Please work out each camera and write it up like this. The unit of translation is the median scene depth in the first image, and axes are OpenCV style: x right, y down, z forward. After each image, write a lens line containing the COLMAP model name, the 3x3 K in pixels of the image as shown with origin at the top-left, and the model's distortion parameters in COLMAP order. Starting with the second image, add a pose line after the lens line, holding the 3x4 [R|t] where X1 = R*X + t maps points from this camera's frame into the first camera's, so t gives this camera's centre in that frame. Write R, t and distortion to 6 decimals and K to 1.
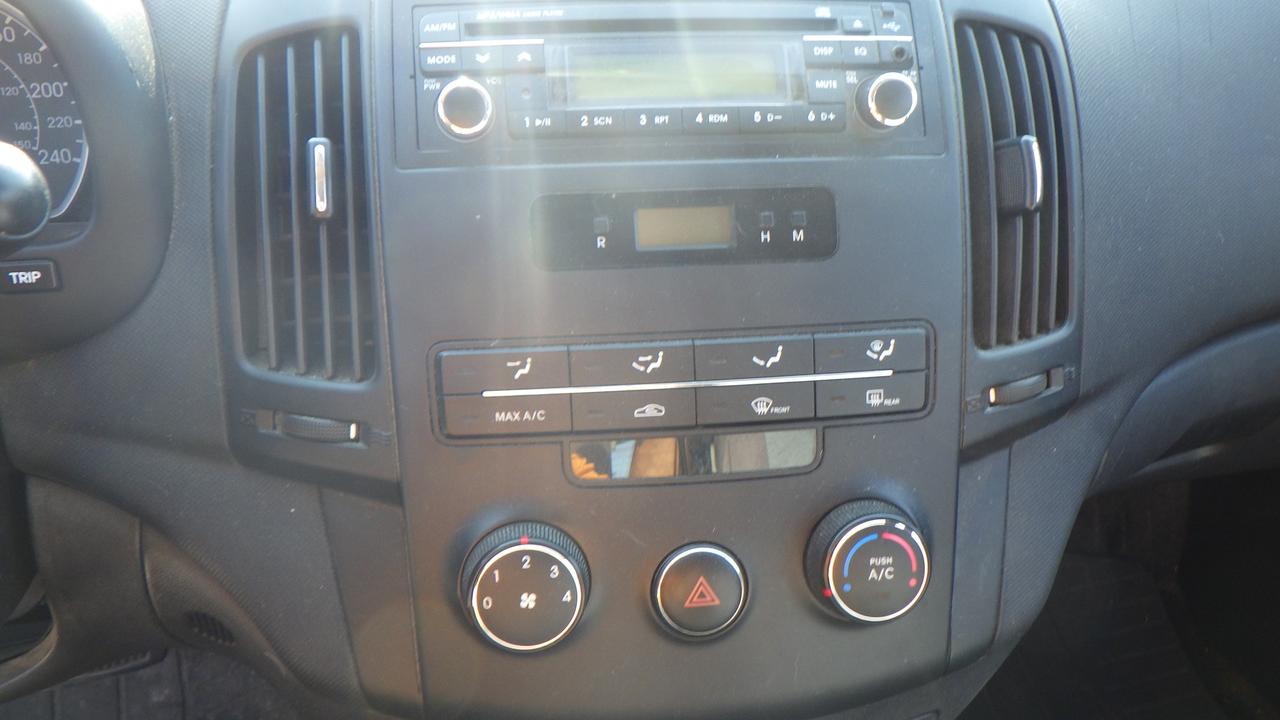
lens RADIAL K [[1082.7, 0, 640.4], [0, 1082.7, 360.1], [0, 0, 1]] dist [-0.038806, -0.002452]
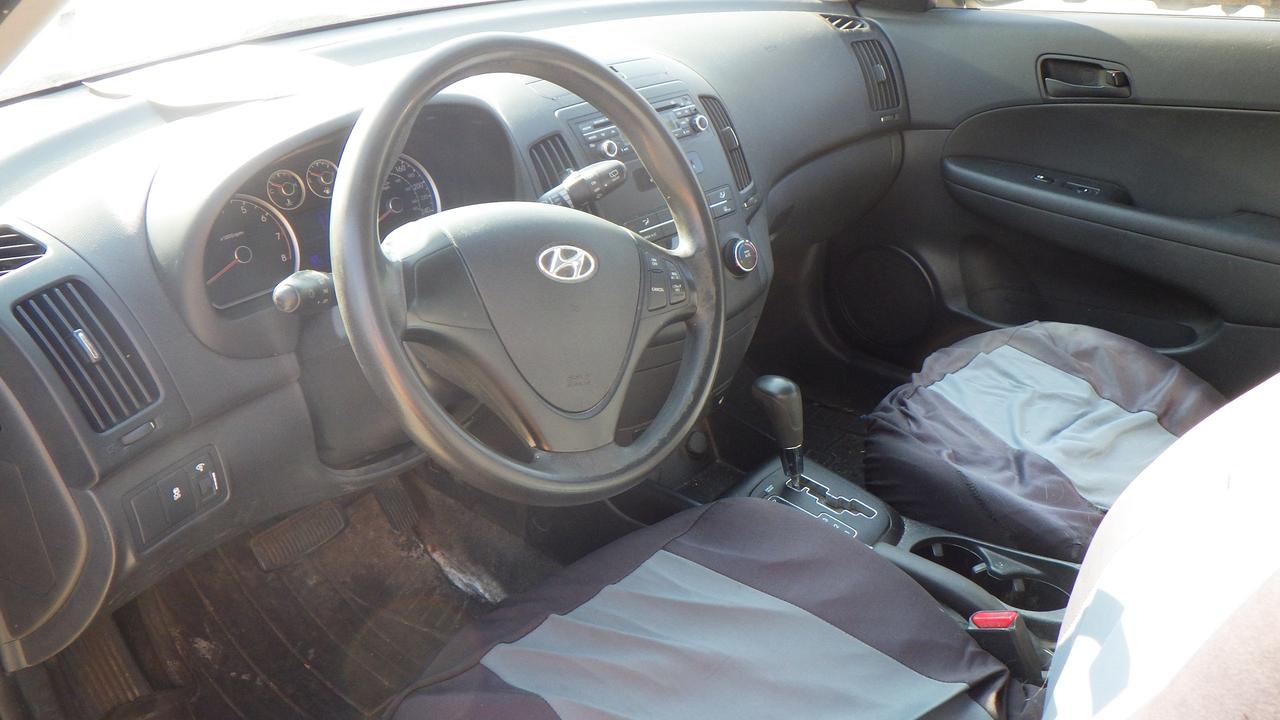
lens RADIAL K [[1082.7, 0, 639.8], [0, 1082.7, 359.7], [0, 0, 1]] dist [-0.038806, -0.002452]
pose [[0.806943, -0.305518, 0.505473, -1.573828], [0.336750, 0.941077, 0.031214, 0.241072], [-0.485225, 0.145030, 0.862278, -1.451957]]
